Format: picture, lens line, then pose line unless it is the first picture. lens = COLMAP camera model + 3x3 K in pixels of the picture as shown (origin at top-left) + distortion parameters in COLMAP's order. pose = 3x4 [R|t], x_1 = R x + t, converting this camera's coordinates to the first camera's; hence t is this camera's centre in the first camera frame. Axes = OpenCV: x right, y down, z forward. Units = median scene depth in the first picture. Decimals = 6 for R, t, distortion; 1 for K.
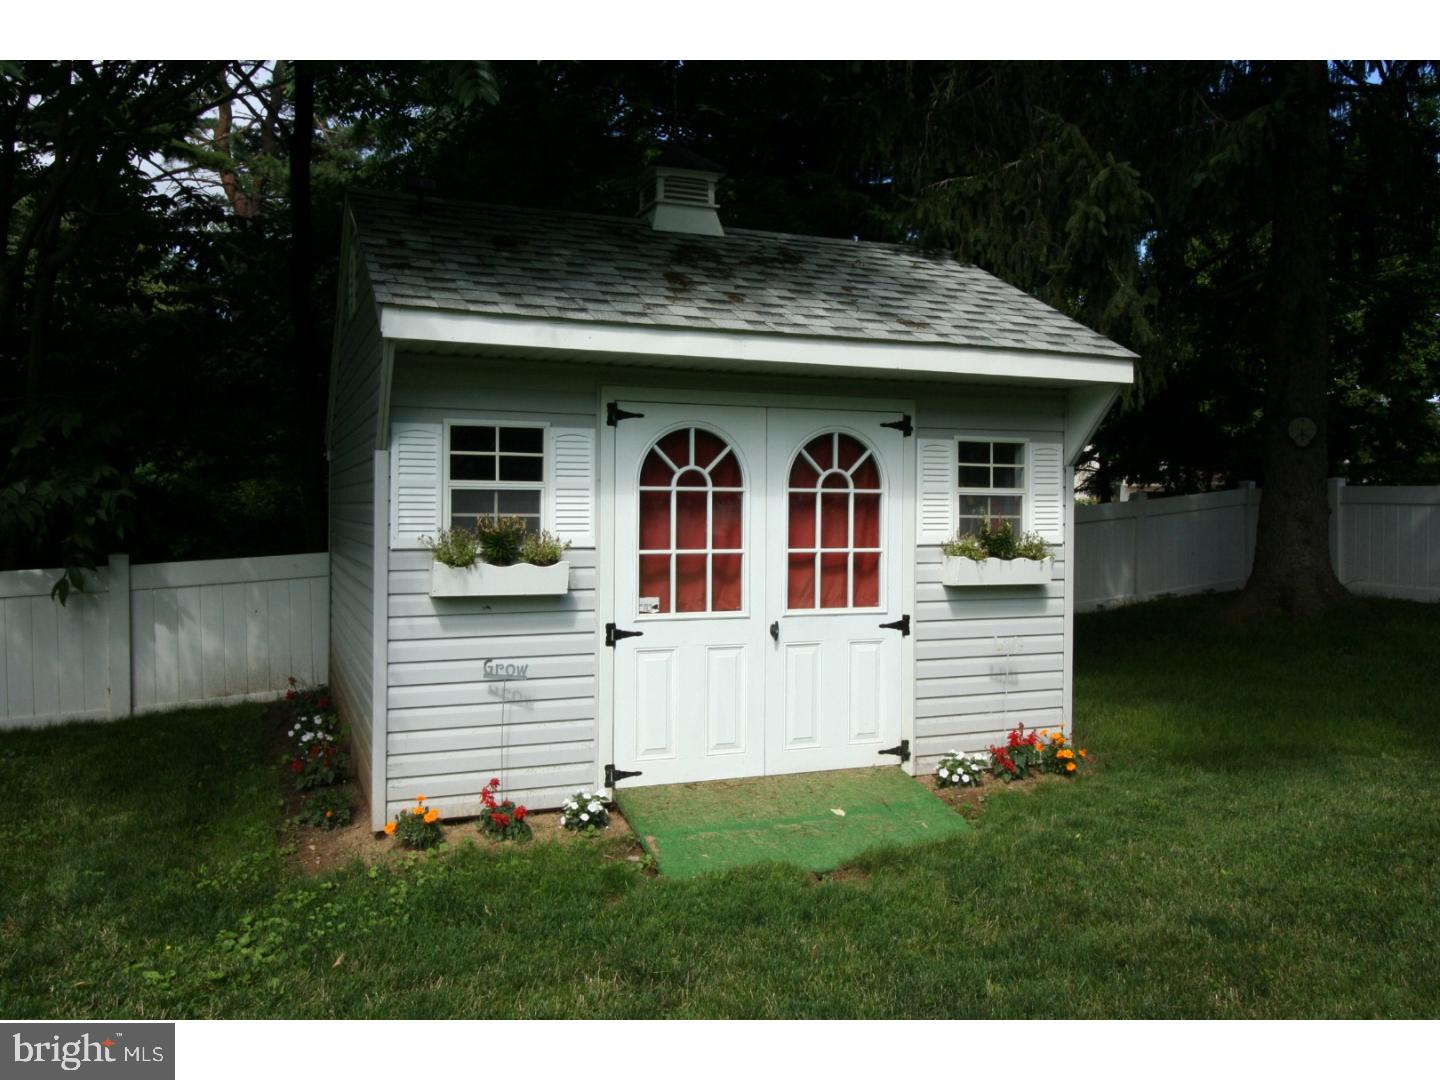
lens RADIAL K [[1155.6, 0, 721.4], [0, 1155.6, 539.3], [0, 0, 1]] dist [0.028311, -0.000337]
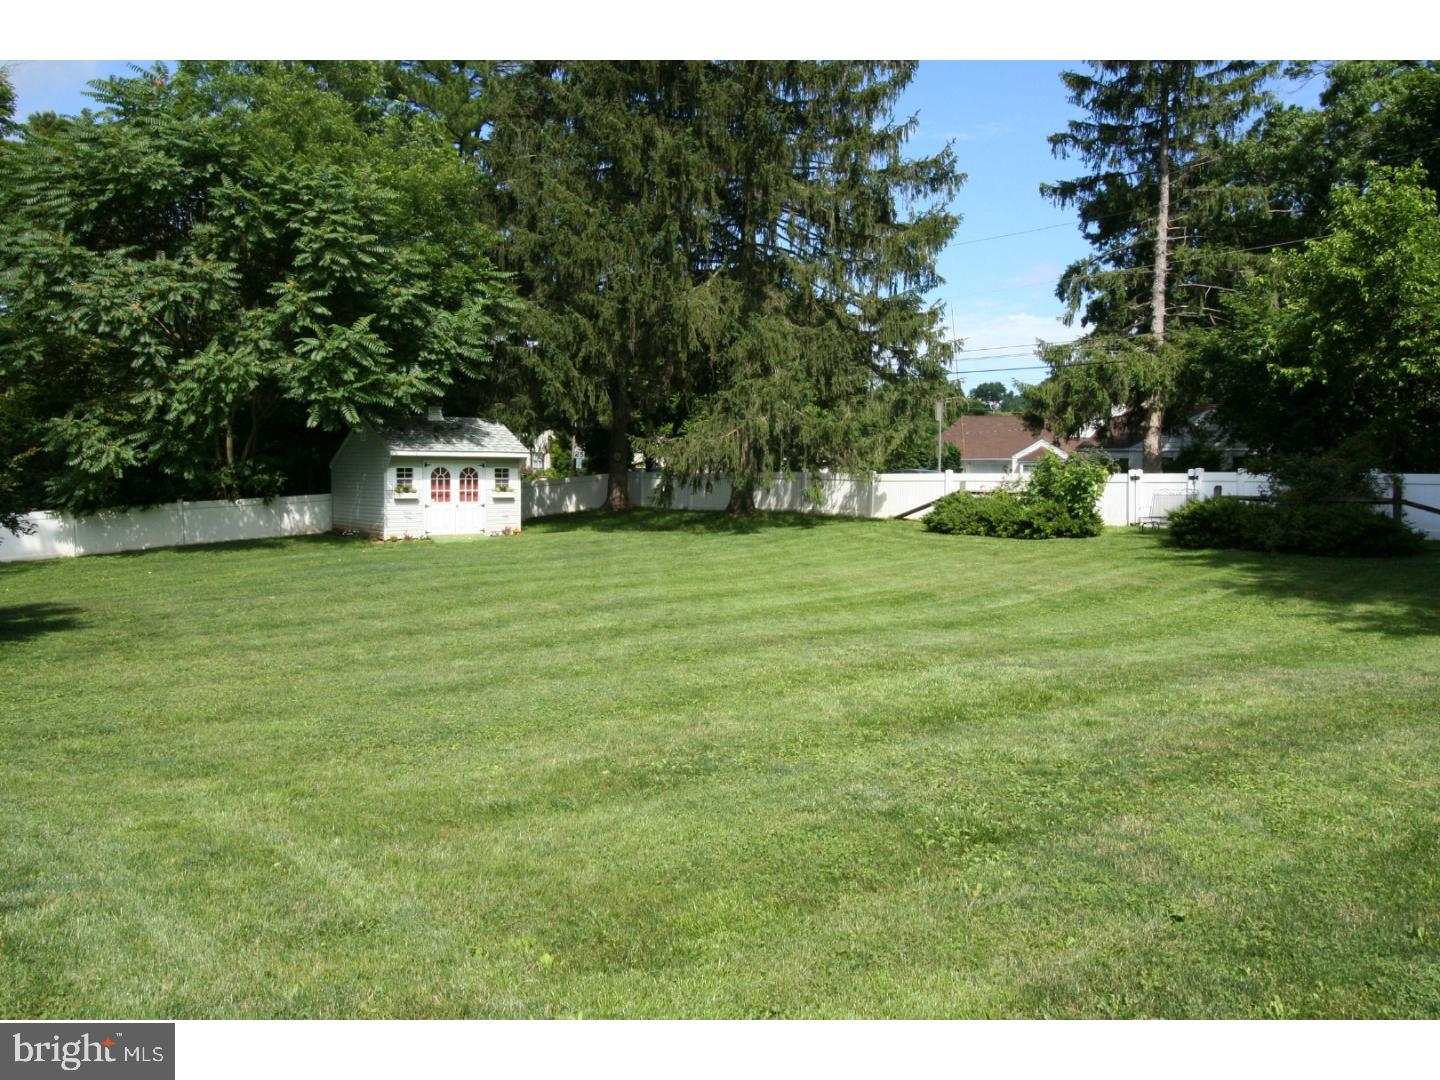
lens RADIAL K [[1155.6, 0, 722.1], [0, 1155.6, 543.5], [0, 0, 1]] dist [0.028311, -0.000337]
pose [[0.960754, -0.017527, 0.276846, -0.250637], [0.006622, 0.999167, 0.040275, 0.045191], [-0.277321, -0.036861, 0.960070, -4.292114]]
